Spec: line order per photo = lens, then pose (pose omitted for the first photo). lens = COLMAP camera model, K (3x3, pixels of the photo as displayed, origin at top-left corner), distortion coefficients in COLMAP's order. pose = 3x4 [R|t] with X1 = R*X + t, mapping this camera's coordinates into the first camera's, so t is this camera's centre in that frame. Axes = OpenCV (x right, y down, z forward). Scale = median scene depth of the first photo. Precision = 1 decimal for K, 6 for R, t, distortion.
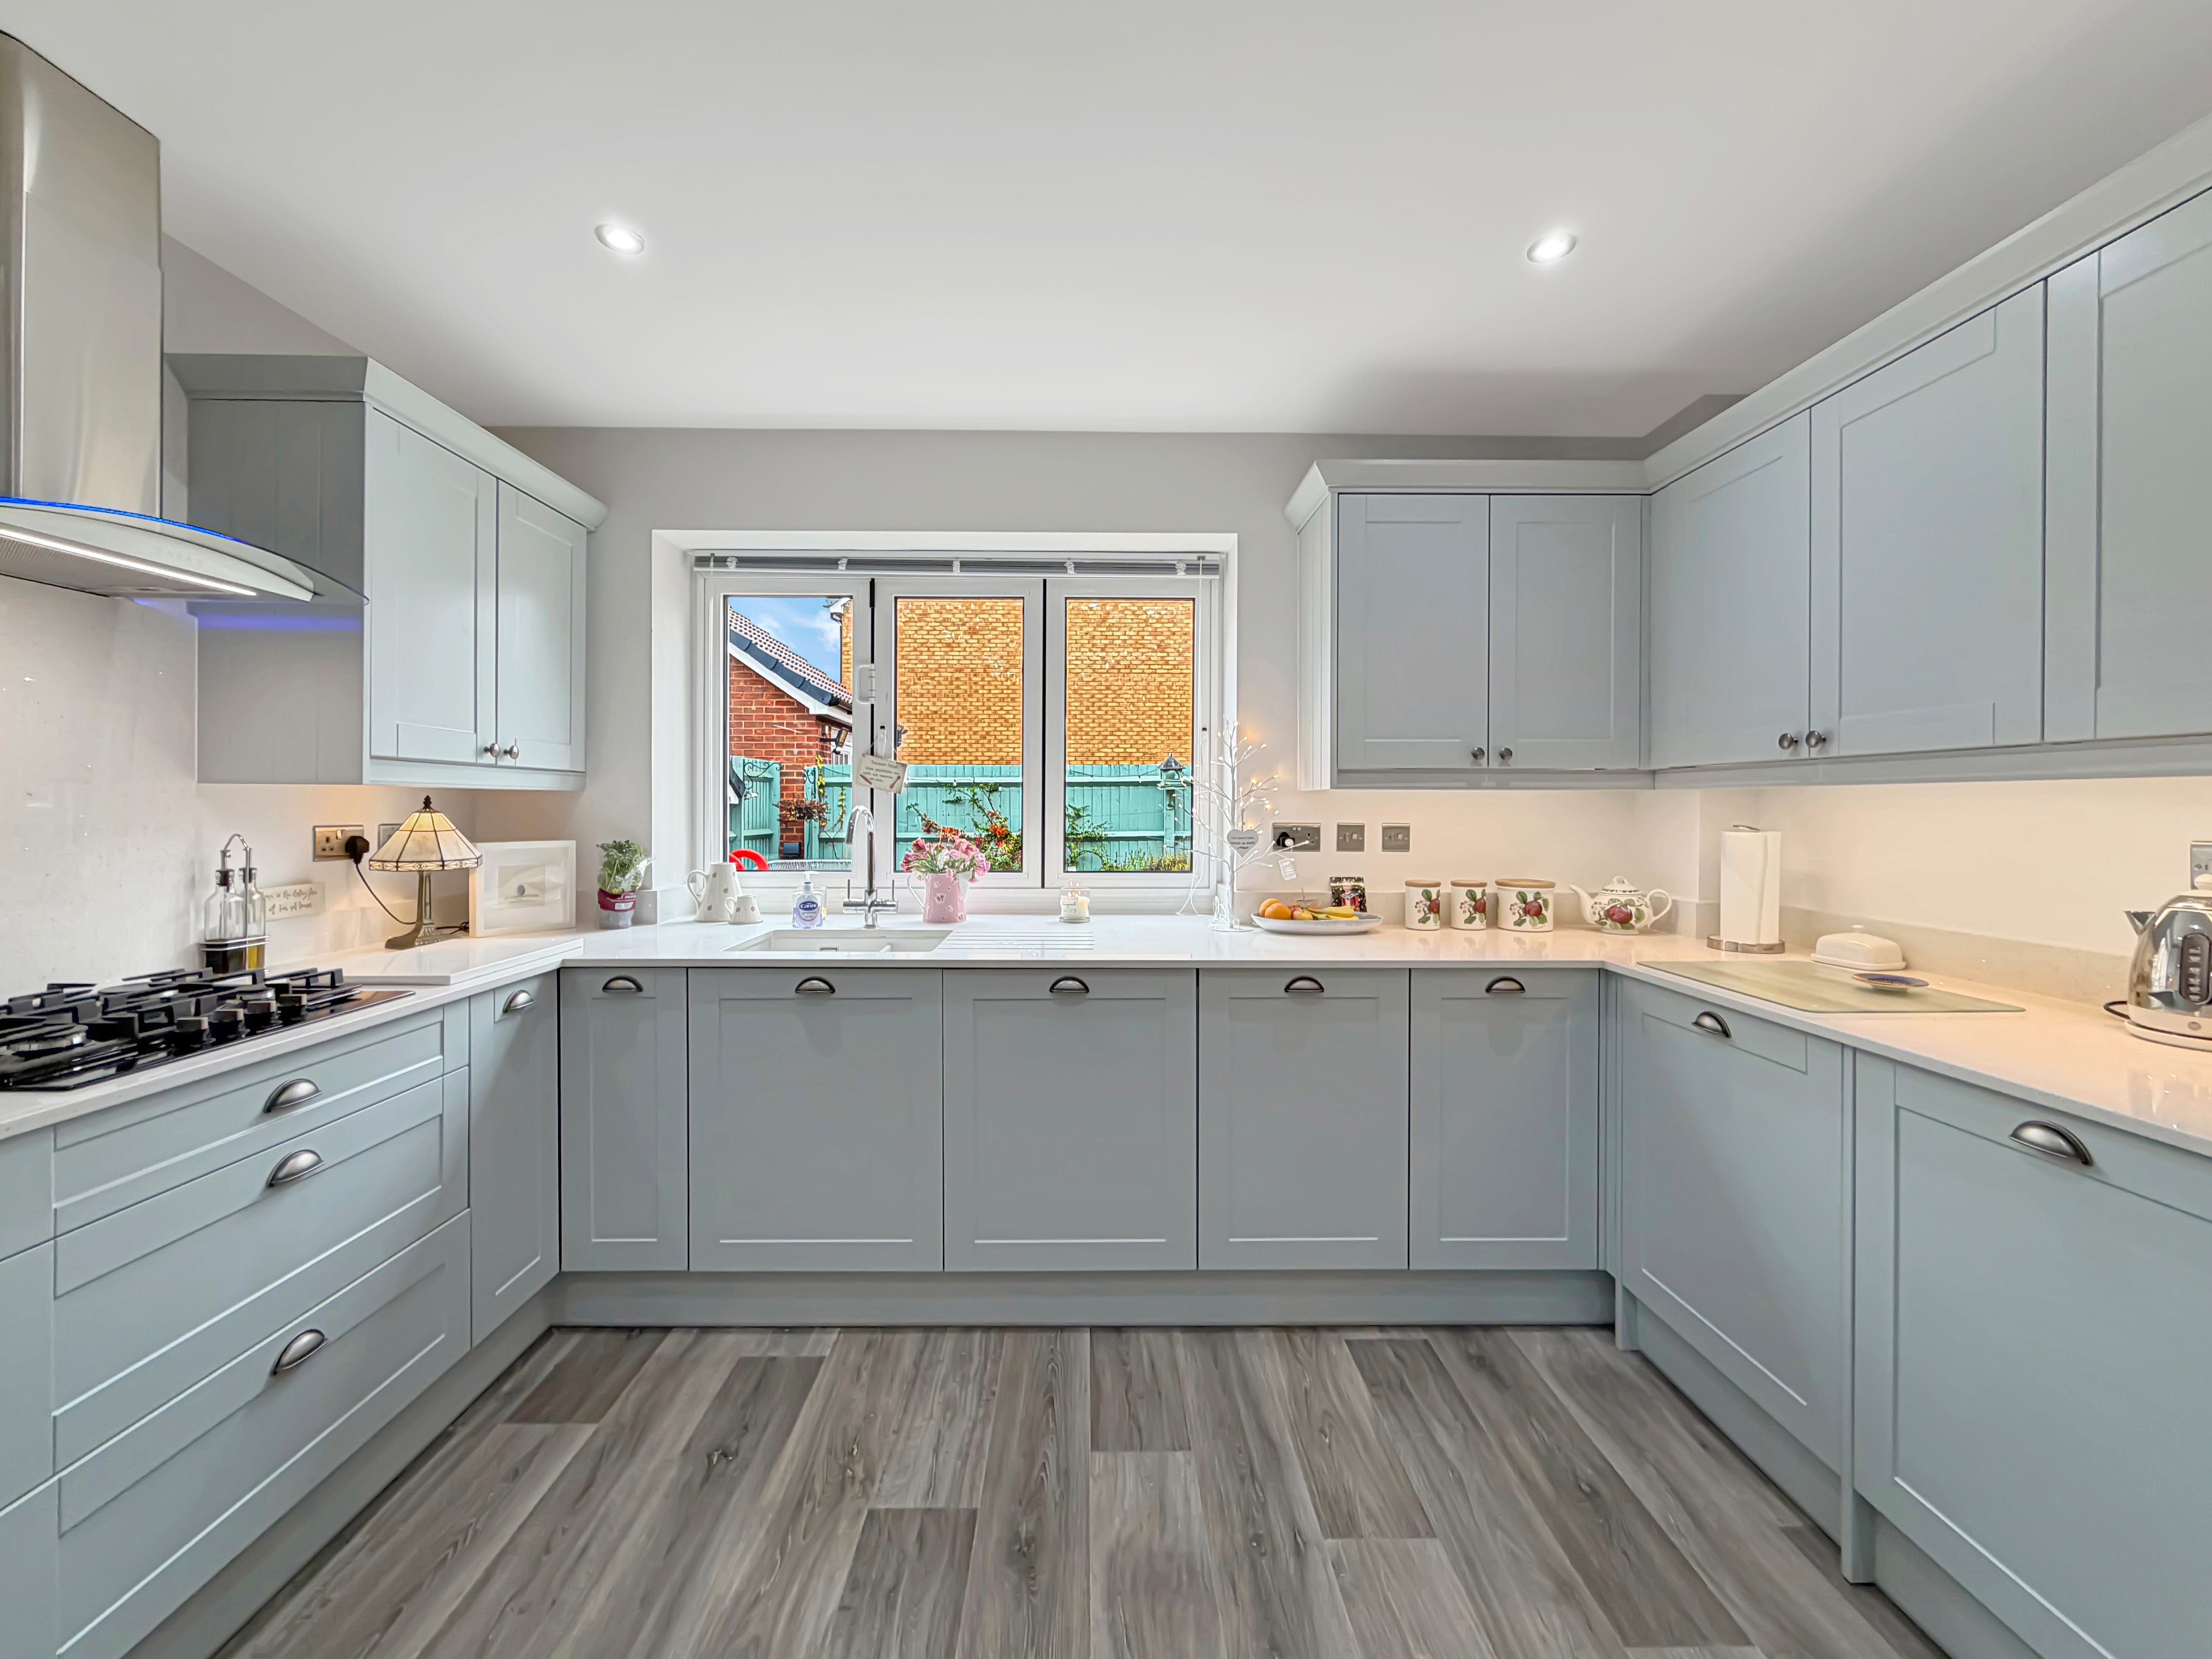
lens RADIAL K [[892.3, 0, 1095.6], [0, 892.3, 809.1], [0, 0, 1]] dist [-0.000785, 0.000509]
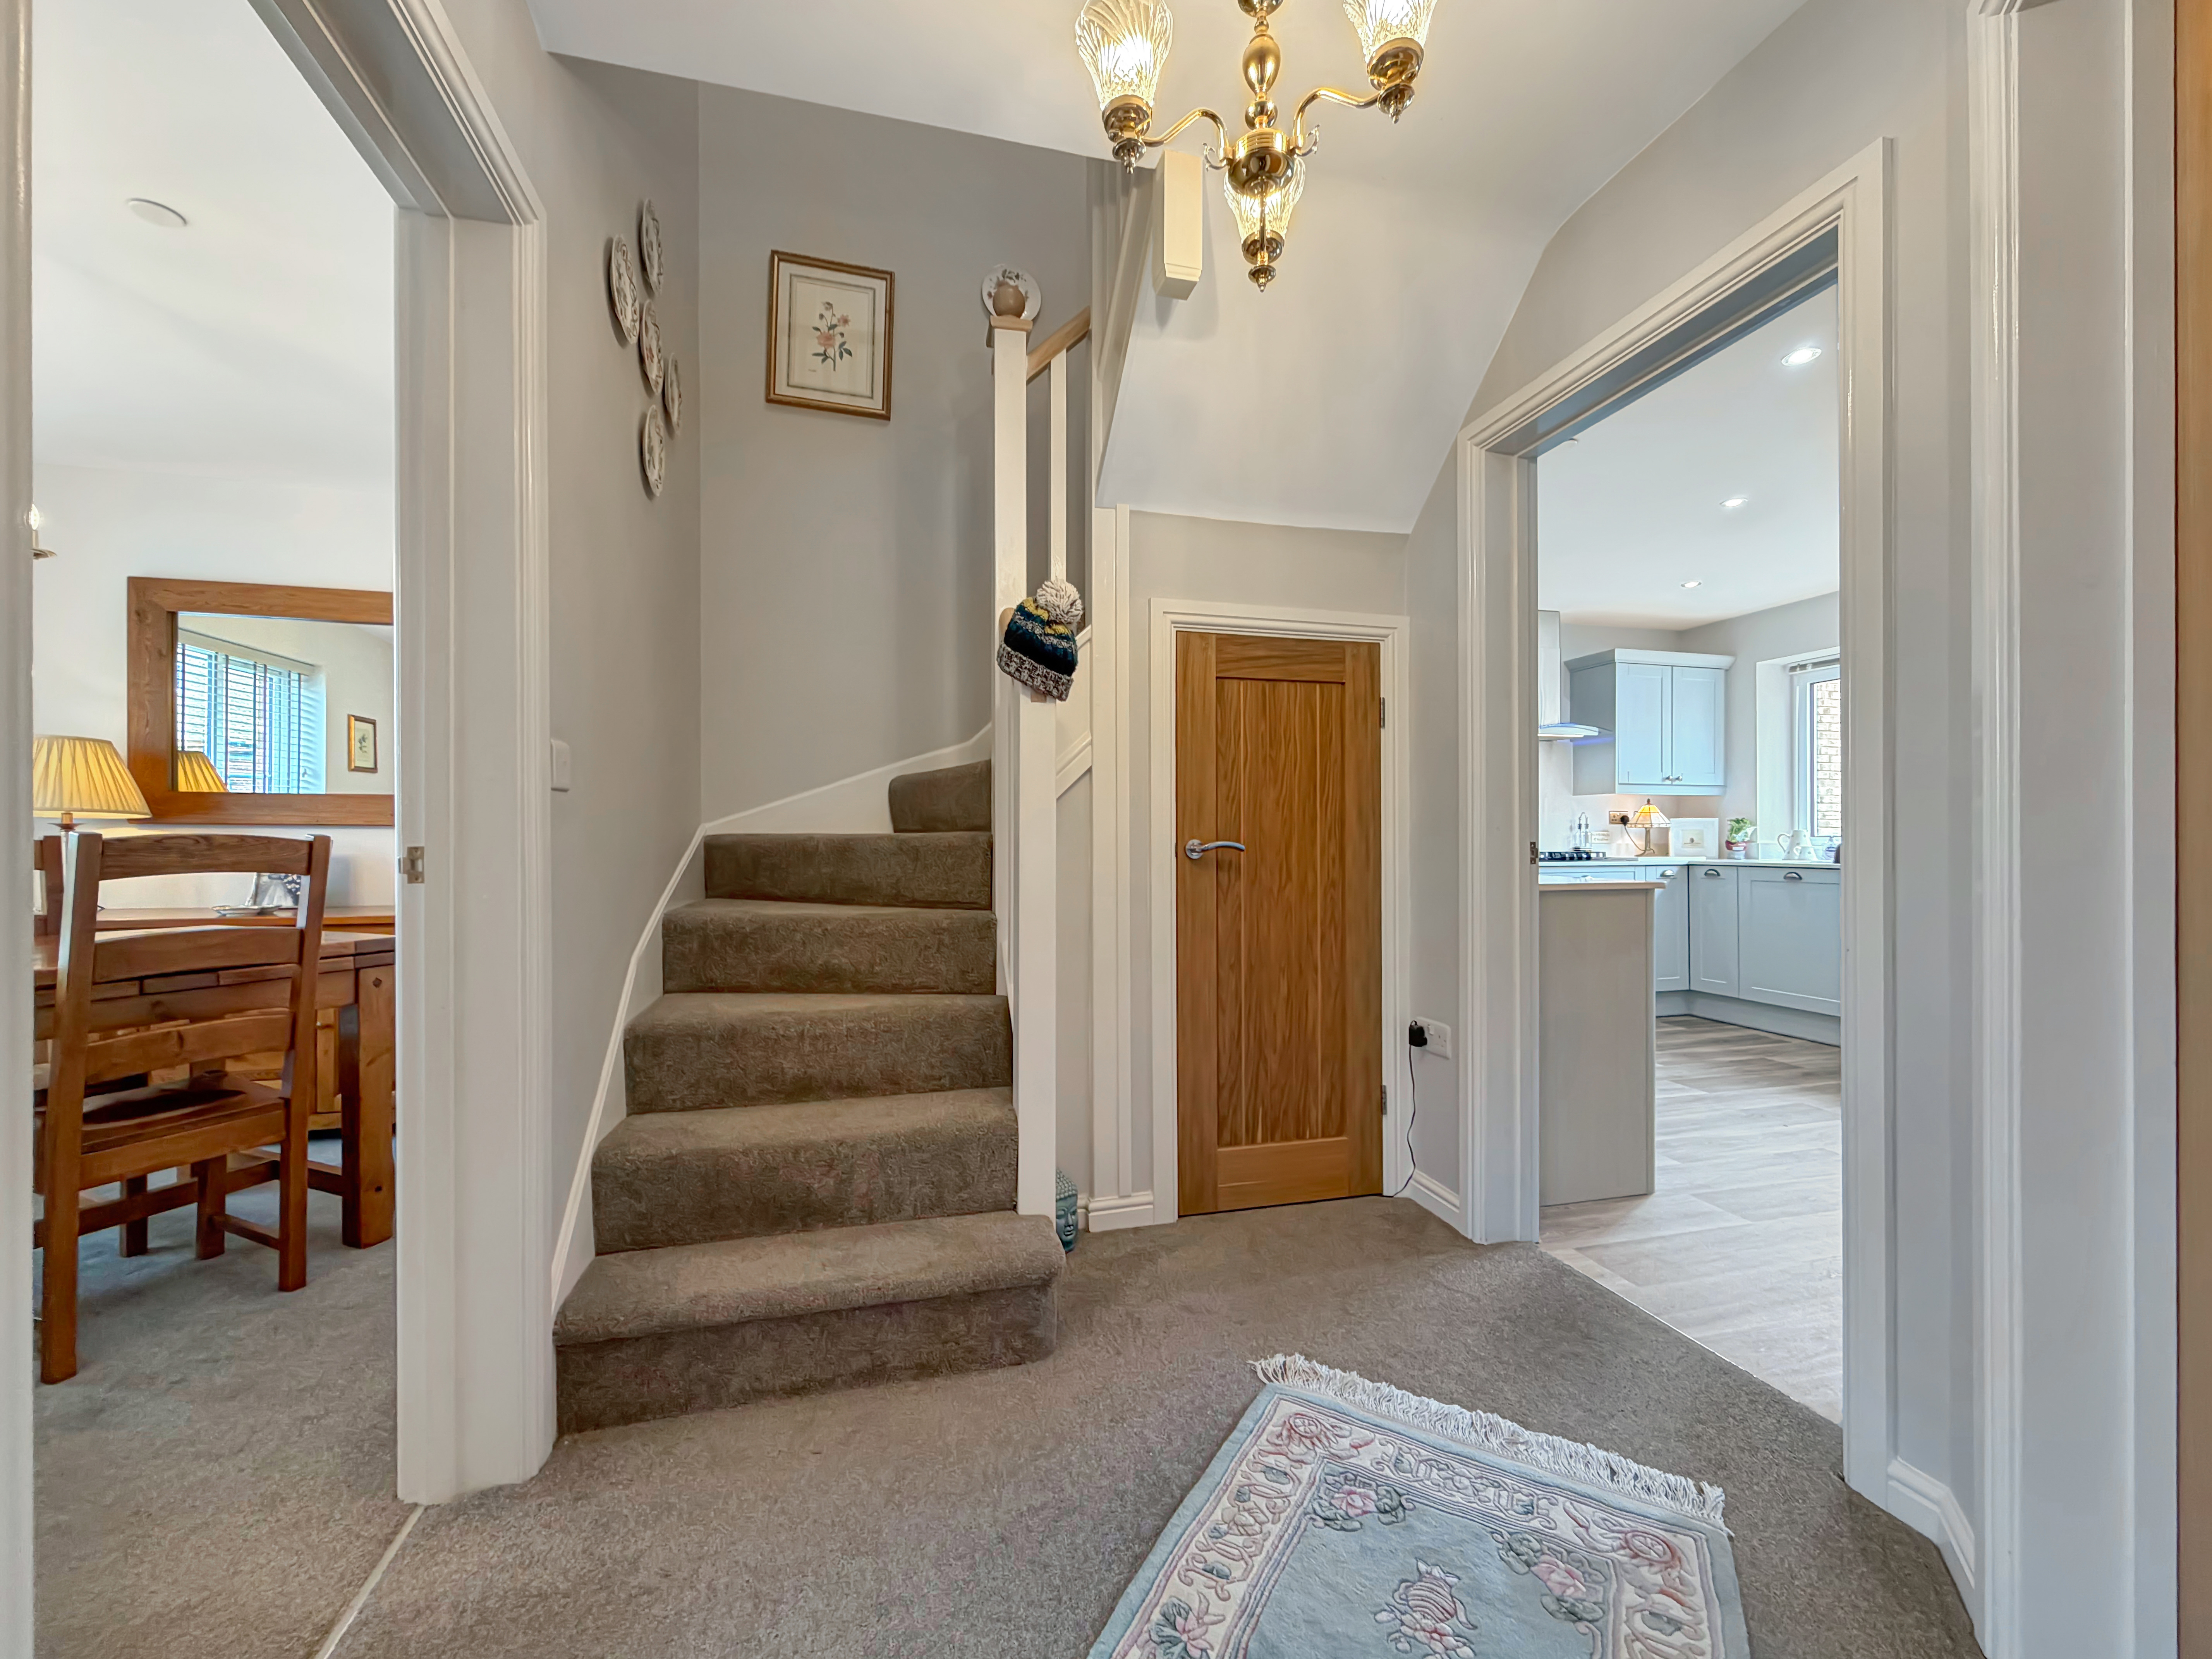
lens RADIAL K [[892.3, 0, 1096.7], [0, 892.3, 841.2], [0, 0, 1]] dist [-0.000785, 0.000509]
pose [[0.235474, -0.006826, -0.971857, 1.271175], [-0.002258, 0.999969, -0.007571, 0.123412], [0.971878, 0.003977, 0.235451, -1.052374]]
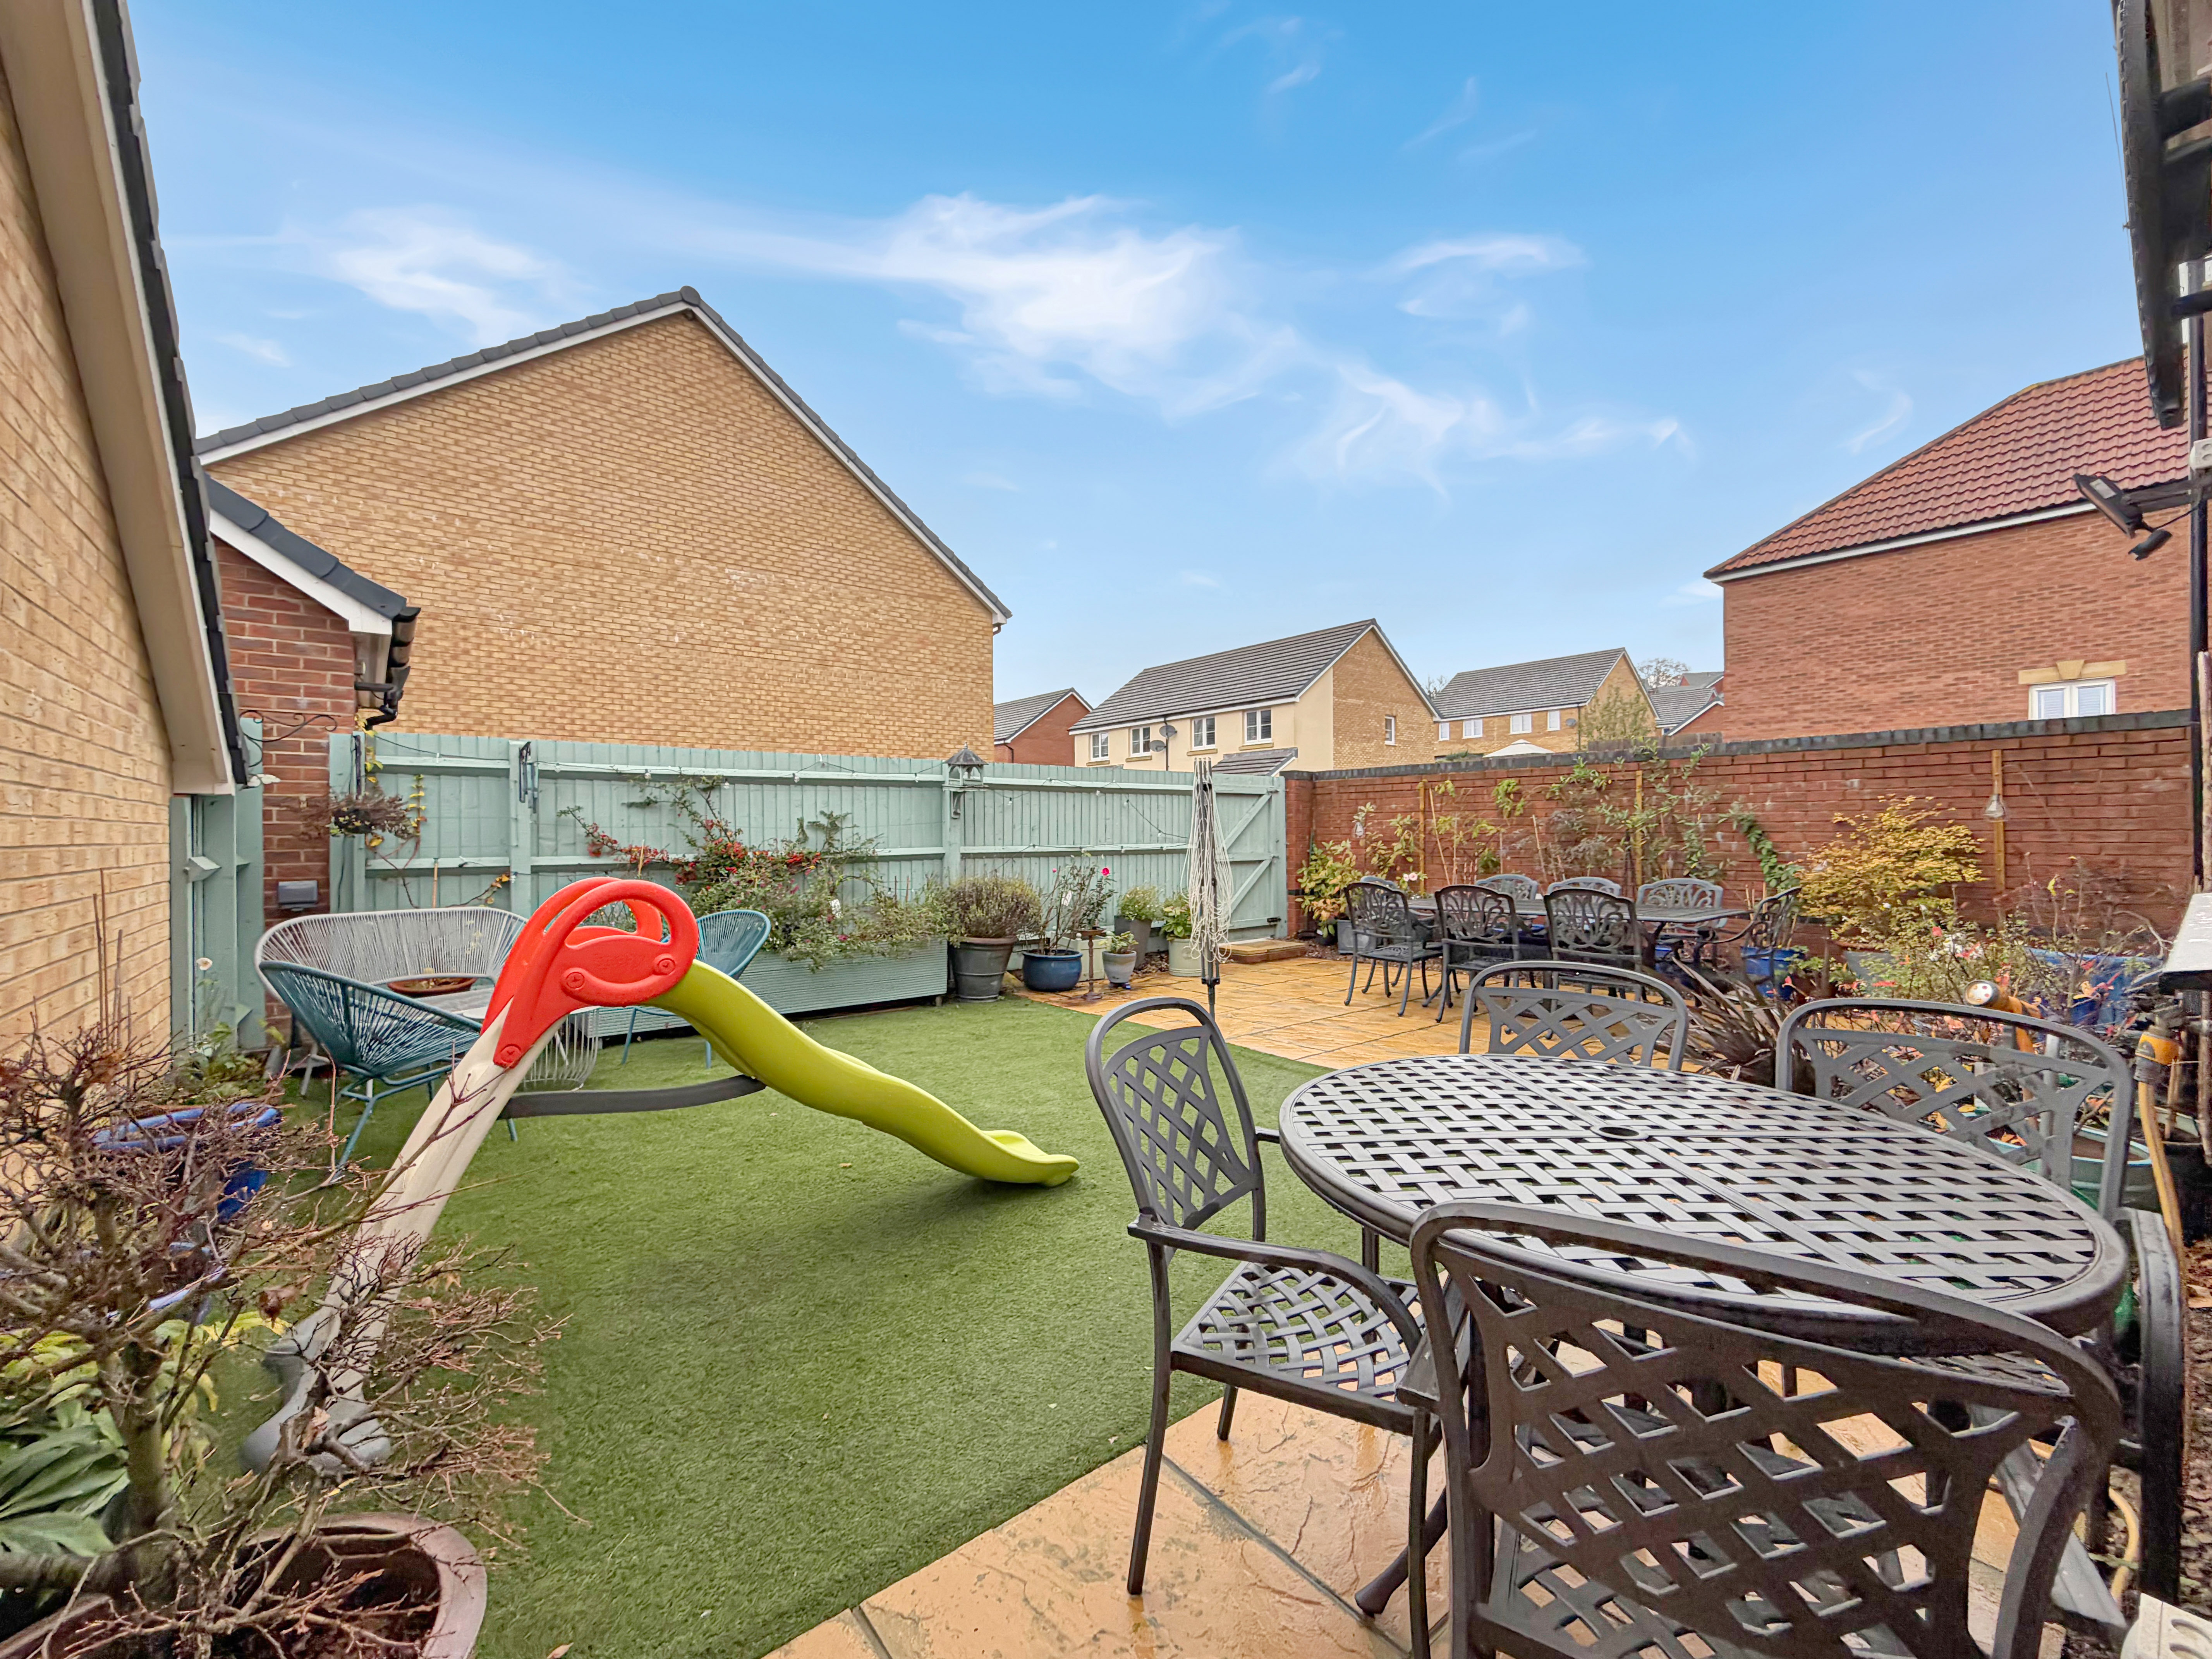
lens RADIAL K [[892.3, 0, 1084.5], [0, 892.3, 841.3], [0, 0, 1]] dist [-0.000785, 0.000509]
pose [[0.792673, -0.010478, 0.609557, -1.222494], [0.009284, 0.999944, 0.005115, 0.069360], [-0.609576, 0.001605, 0.792726, 1.343078]]
